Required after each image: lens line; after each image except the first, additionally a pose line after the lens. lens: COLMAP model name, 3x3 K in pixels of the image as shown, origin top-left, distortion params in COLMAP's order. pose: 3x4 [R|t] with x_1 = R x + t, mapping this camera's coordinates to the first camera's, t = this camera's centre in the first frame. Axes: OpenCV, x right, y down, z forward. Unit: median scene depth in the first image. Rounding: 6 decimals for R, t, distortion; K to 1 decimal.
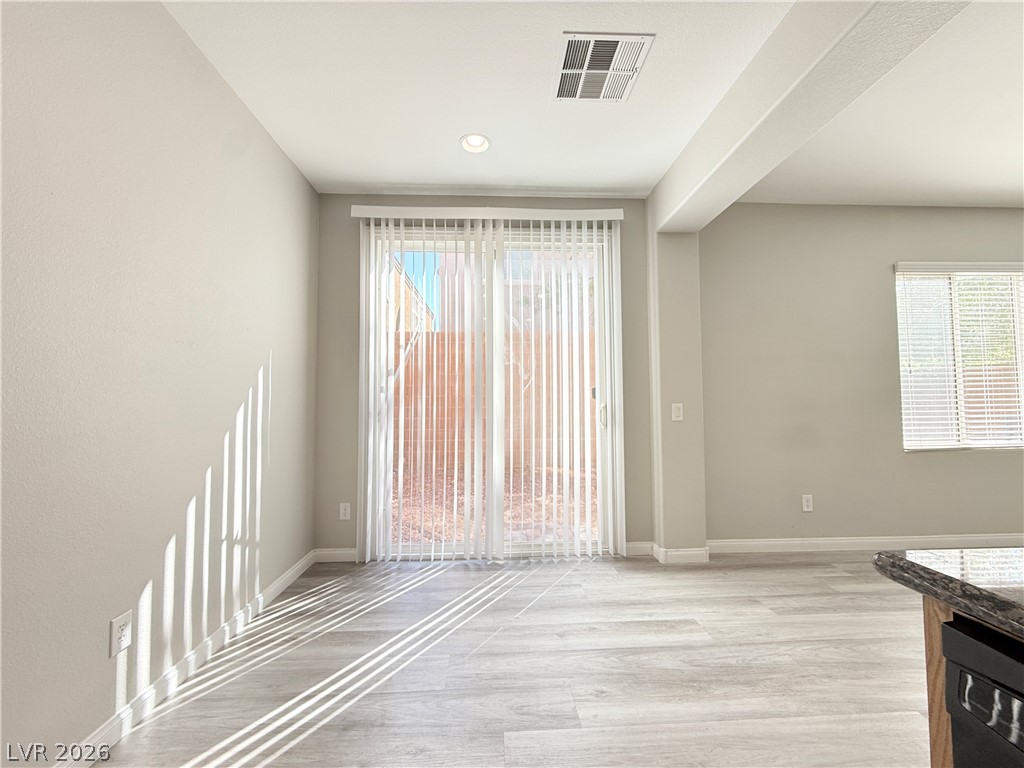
lens RADIAL K [[409.5, 0, 512.0], [0, 409.5, 384.0], [0, 0, 1]] dist [0.000090, 0.000103]
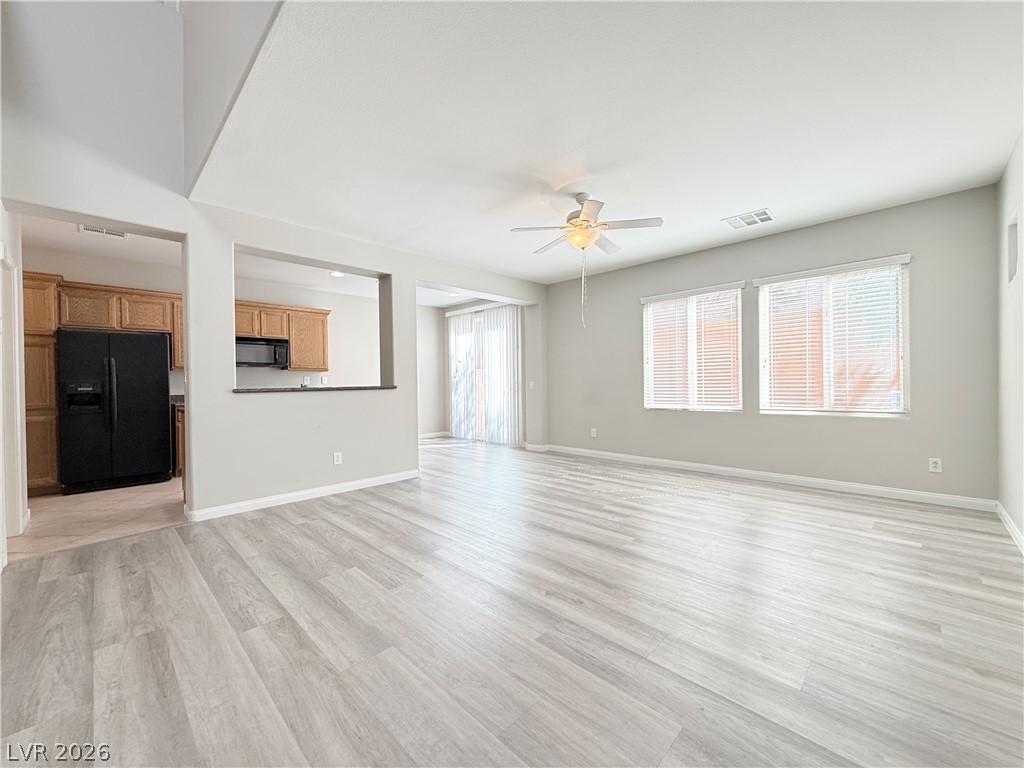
lens RADIAL K [[409.5, 0, 512.0], [0, 409.5, 384.0], [0, 0, 1]] dist [0.000090, 0.000103]
pose [[0.677026, 0.001949, -0.735956, 1.961598], [0.043575, 0.998136, 0.042730, -0.040901], [0.734668, -0.060999, 0.675680, -0.599831]]
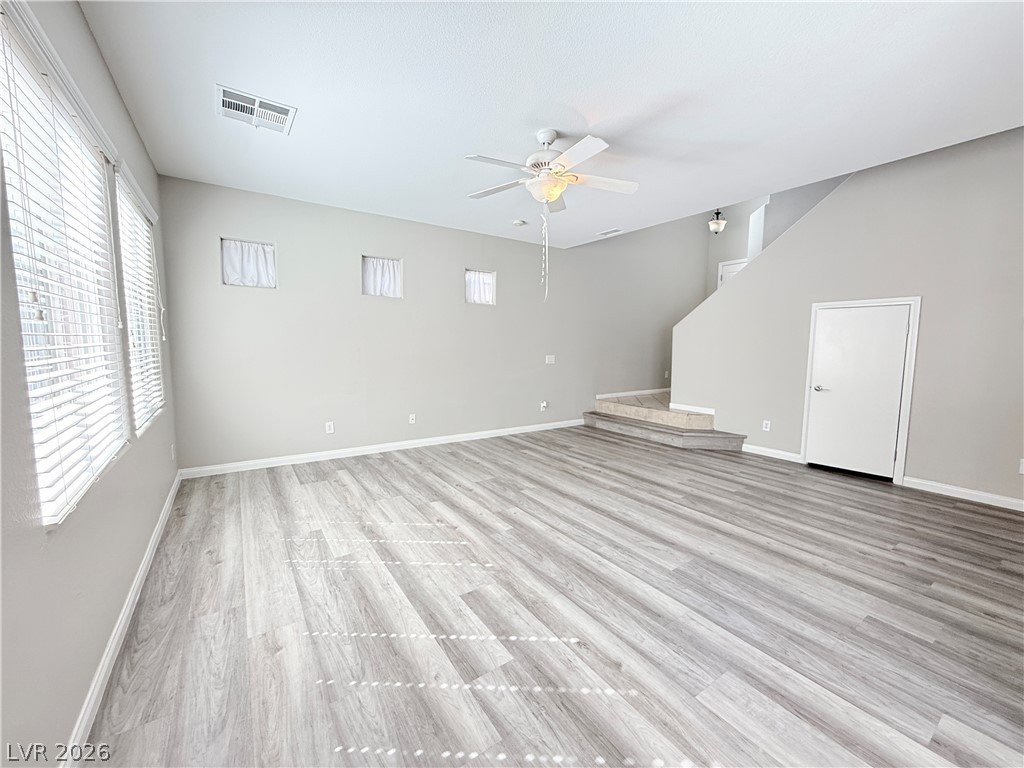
lens RADIAL K [[409.5, 0, 512.0], [0, 409.5, 384.0], [0, 0, 1]] dist [0.000090, 0.000103]
pose [[-0.519345, -0.085910, 0.850235, 0.476507], [-0.047565, 0.996298, 0.071615, -0.015812], [-0.853240, -0.003248, -0.521509, 0.887517]]
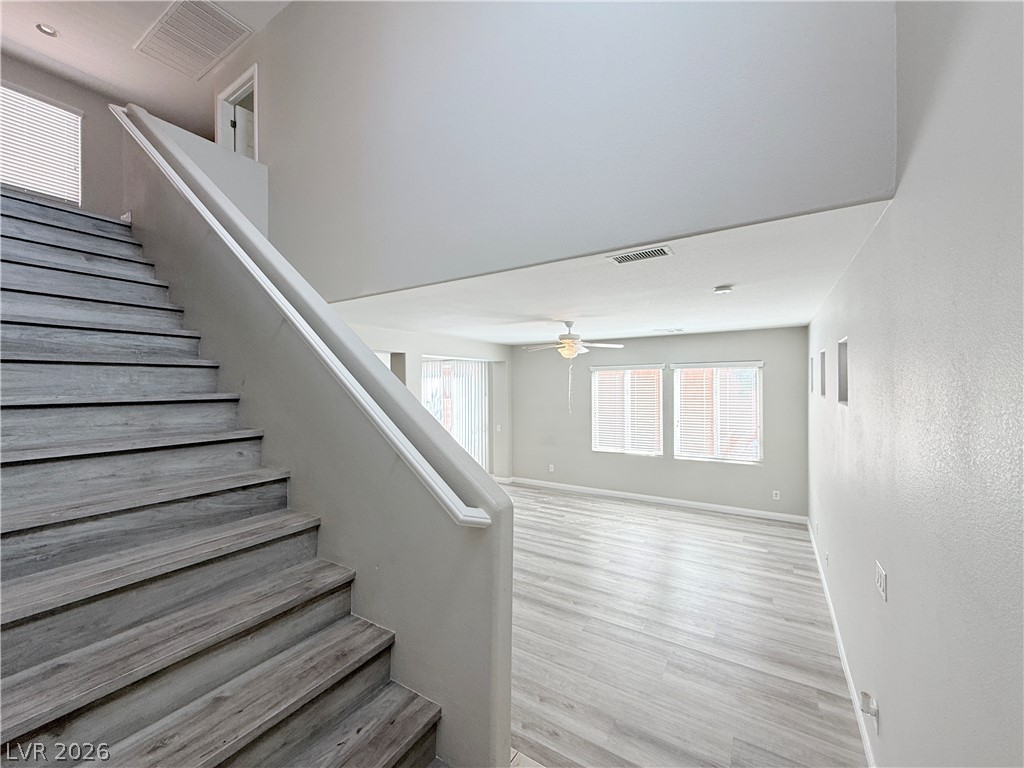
lens RADIAL K [[409.5, 0, 512.0], [0, 409.5, 384.0], [0, 0, 1]] dist [0.000090, 0.000103]
pose [[0.817010, 0.001705, -0.576621, 2.011760], [0.028522, 0.998652, 0.043366, -0.334630], [0.575918, -0.051877, 0.815860, -1.135861]]
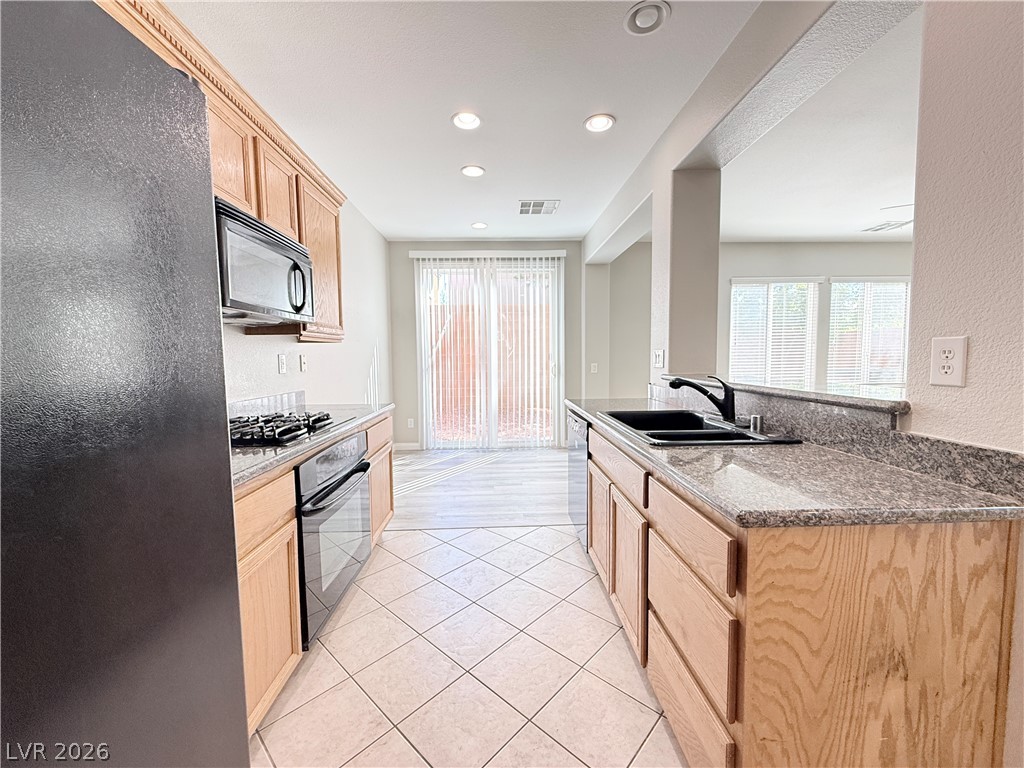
lens RADIAL K [[409.5, 0, 512.0], [0, 409.5, 384.0], [0, 0, 1]] dist [0.000090, 0.000103]
pose [[0.999917, -0.003310, -0.012488, 0.064969], [0.004719, 0.993409, 0.114530, -0.067482], [0.012027, -0.114579, 0.993341, -0.766331]]
